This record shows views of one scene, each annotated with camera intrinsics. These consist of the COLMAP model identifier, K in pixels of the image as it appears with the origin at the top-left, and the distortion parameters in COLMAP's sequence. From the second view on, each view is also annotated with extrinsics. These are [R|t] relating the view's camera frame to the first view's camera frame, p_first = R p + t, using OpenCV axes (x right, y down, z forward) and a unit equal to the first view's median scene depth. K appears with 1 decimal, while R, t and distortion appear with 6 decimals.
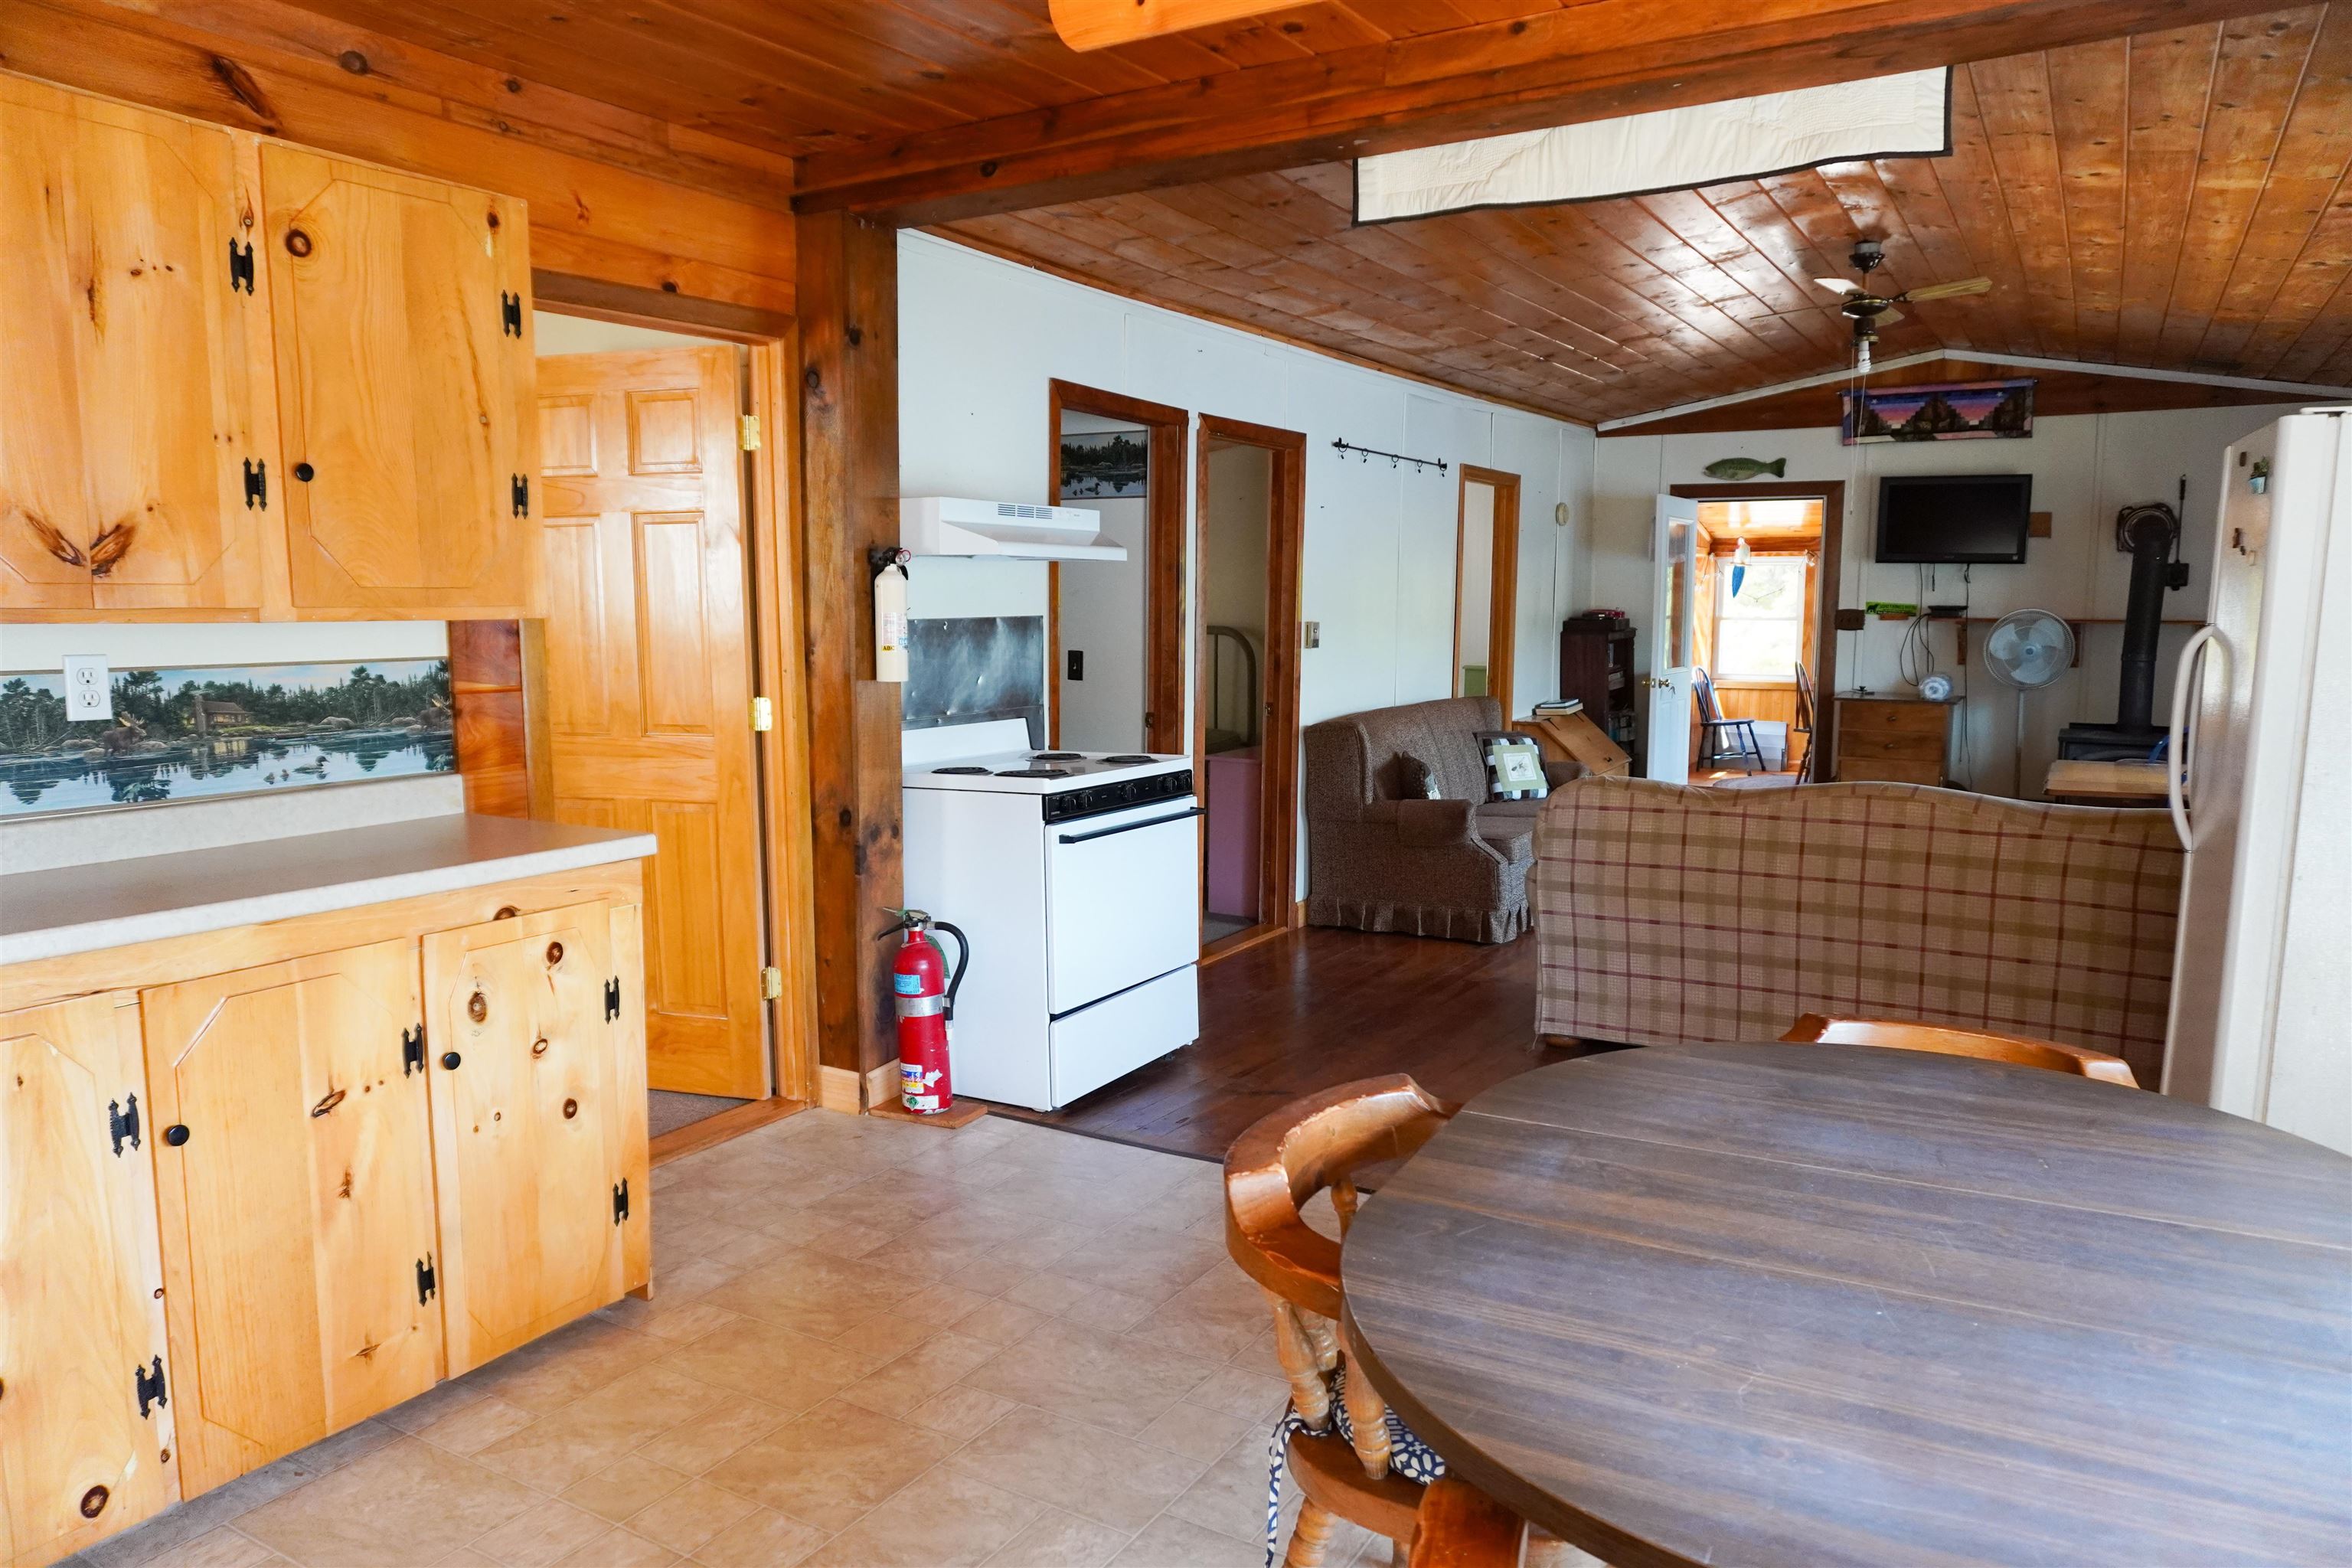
lens RADIAL K [[1572.5, 0, 1170.7], [0, 1572.5, 792.0], [0, 0, 1]] dist [-0.057716, 0.043558]
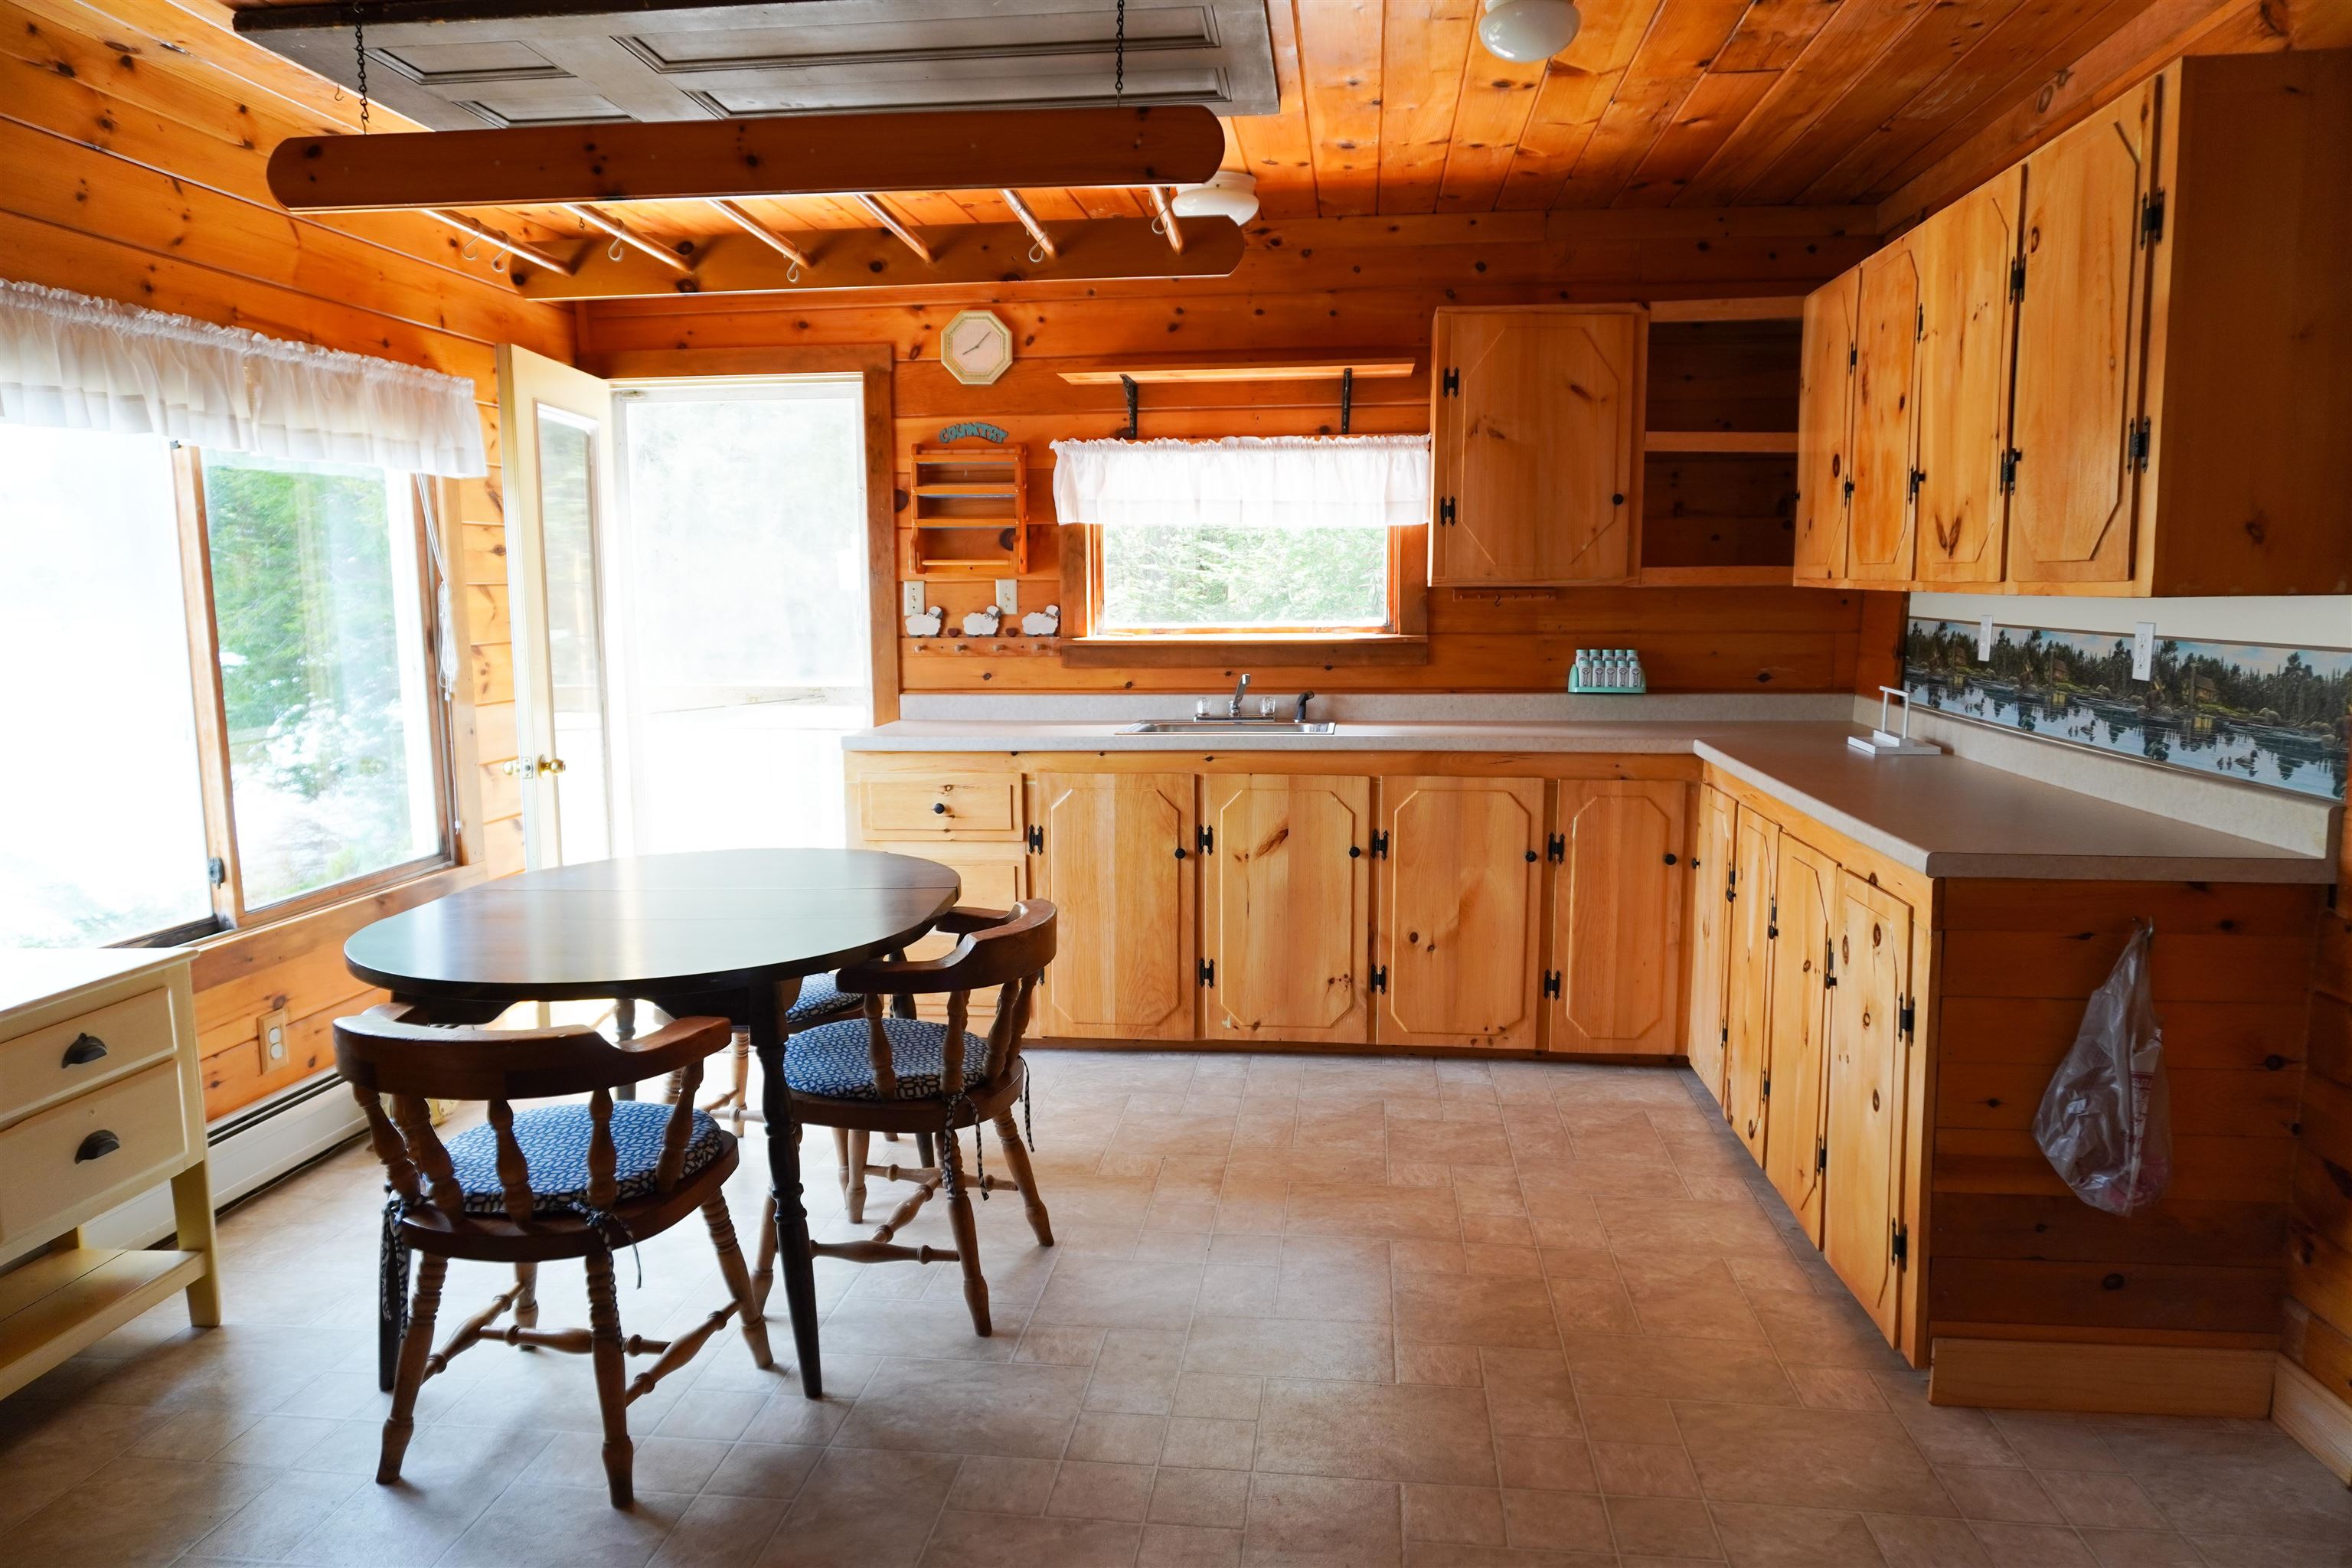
lens RADIAL K [[1572.5, 0, 1187.6], [0, 1572.5, 784.6], [0, 0, 1]] dist [-0.057716, 0.043558]
pose [[-0.901048, 0.061846, -0.429288, 0.418192], [-0.044590, 0.971327, 0.233528, -0.201434], [0.431422, 0.229562, -0.872454, 1.665961]]
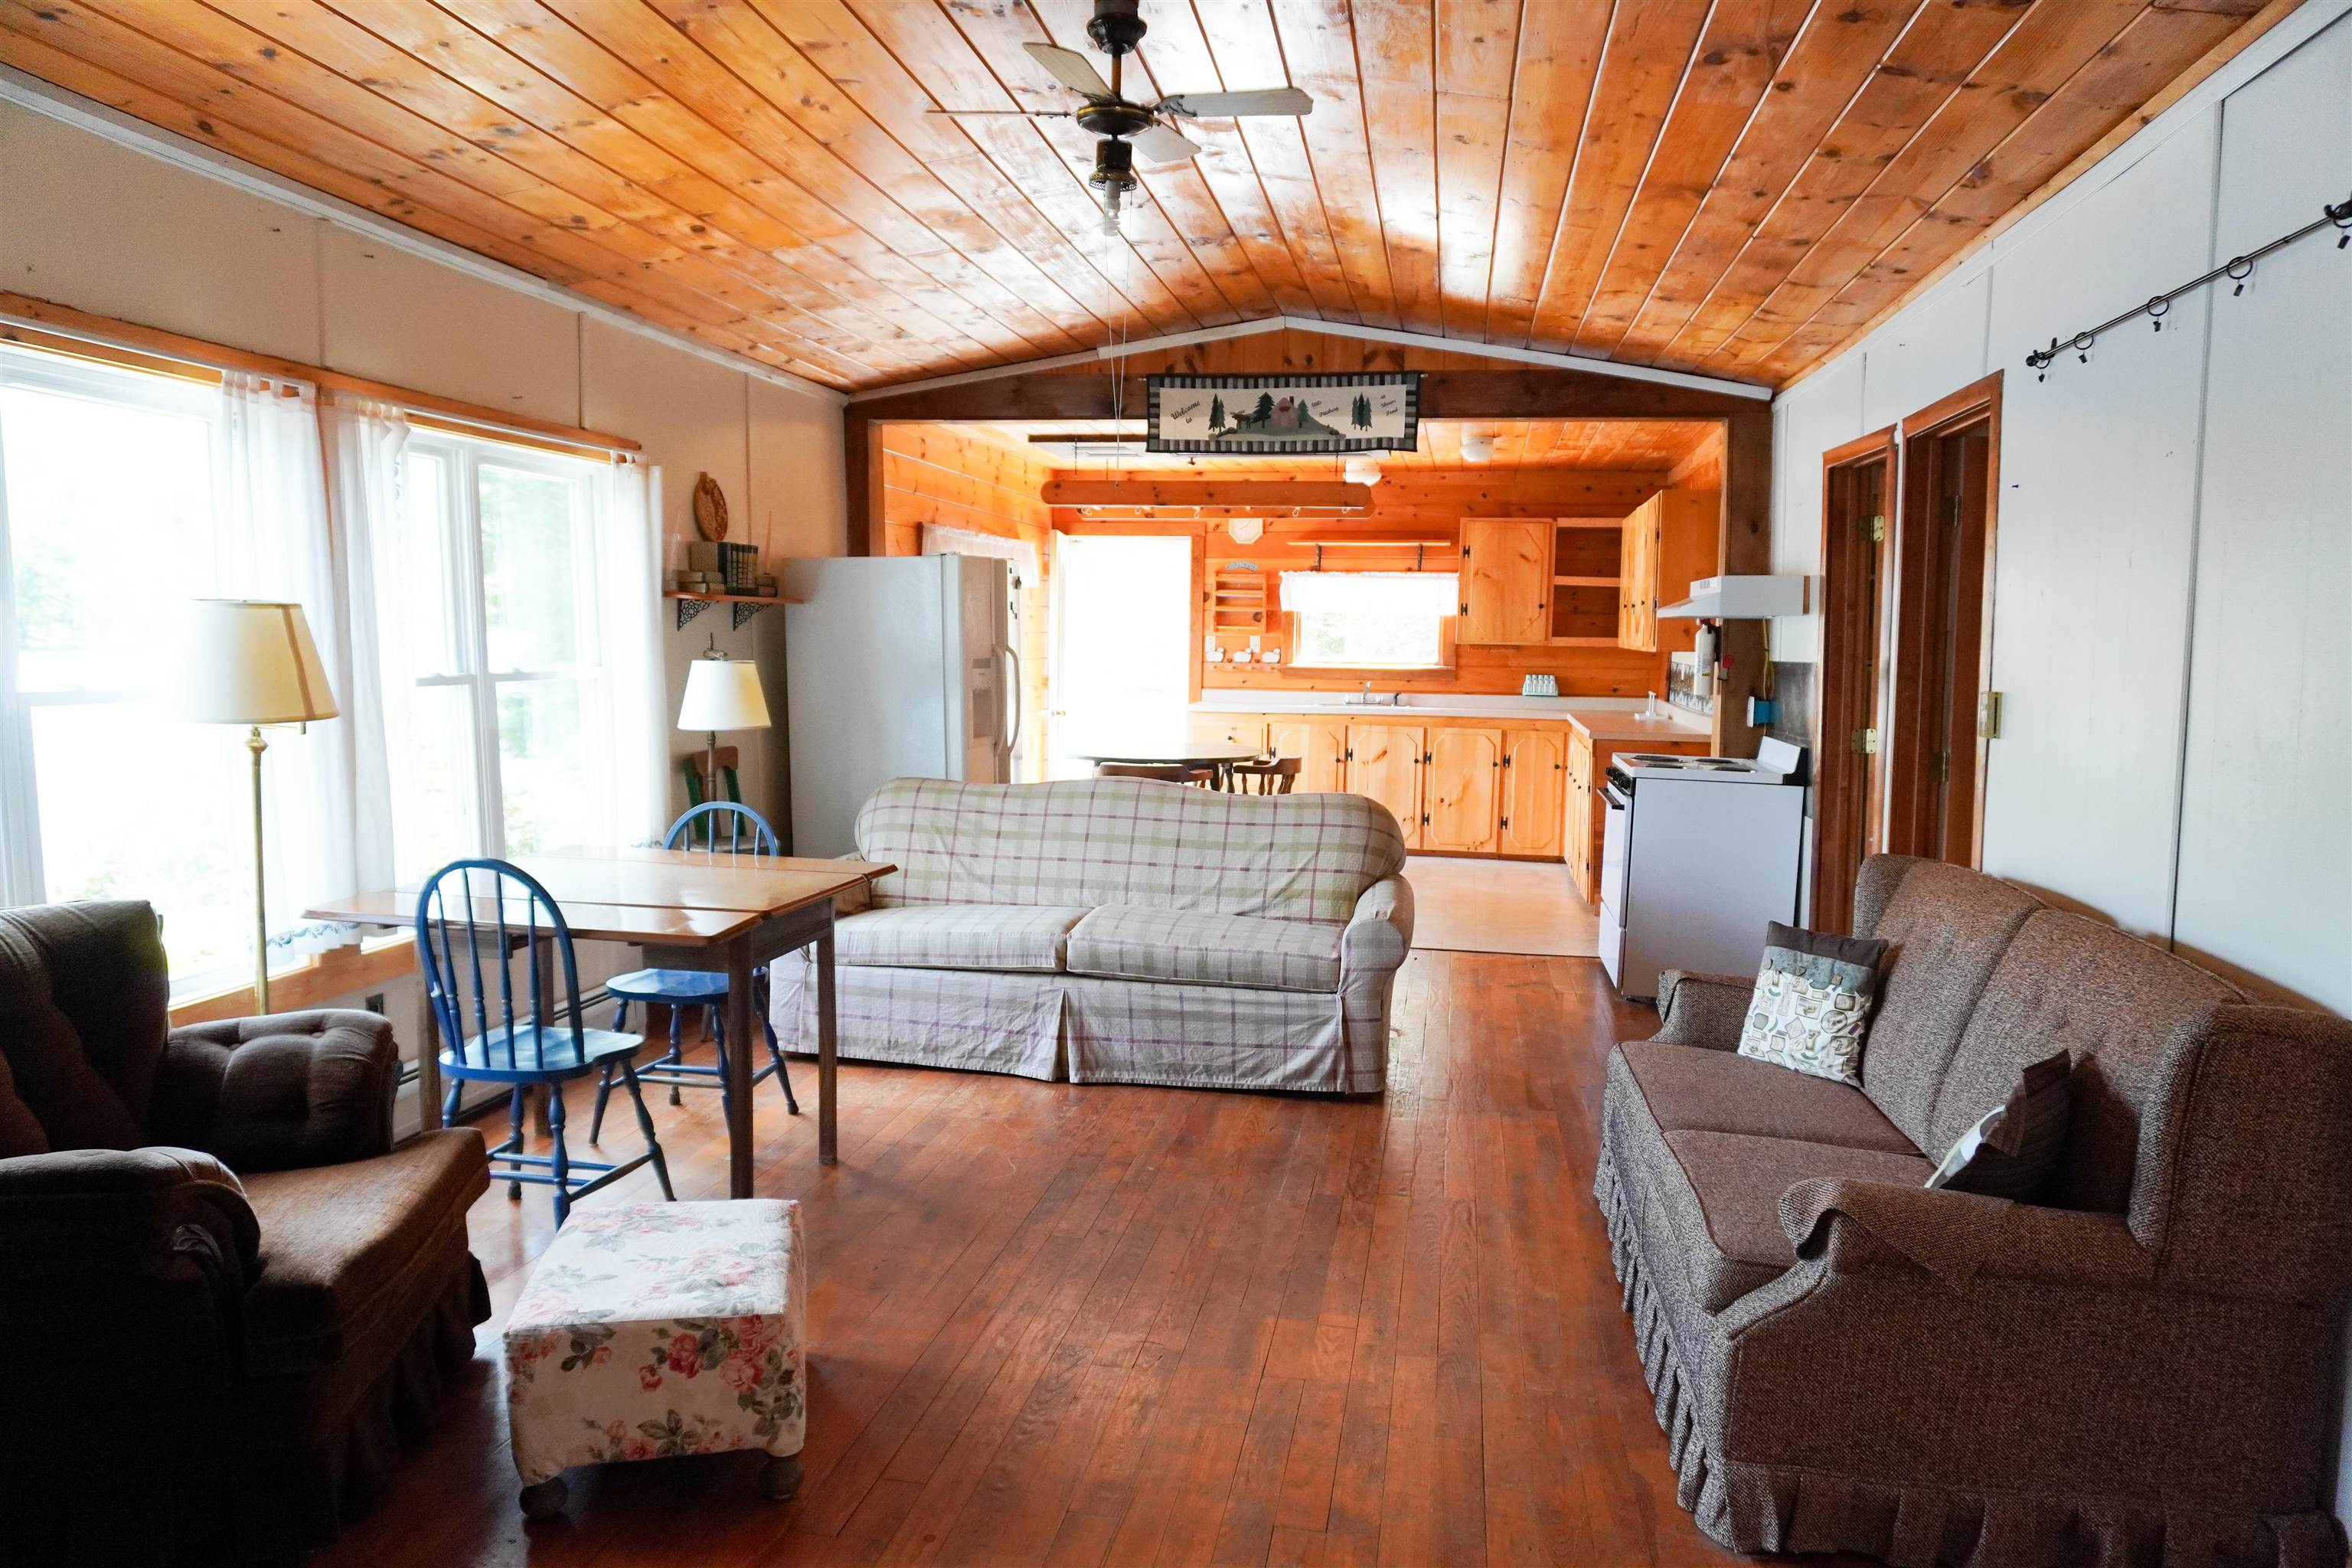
lens RADIAL K [[1572.5, 0, 1182.2], [0, 1572.5, 789.7], [0, 0, 1]] dist [-0.057716, 0.043558]
pose [[-0.930057, 0.021396, -0.366792, 1.389234], [-0.058694, 0.976831, 0.205809, -0.409458], [0.362697, 0.212942, -0.907252, 3.420294]]
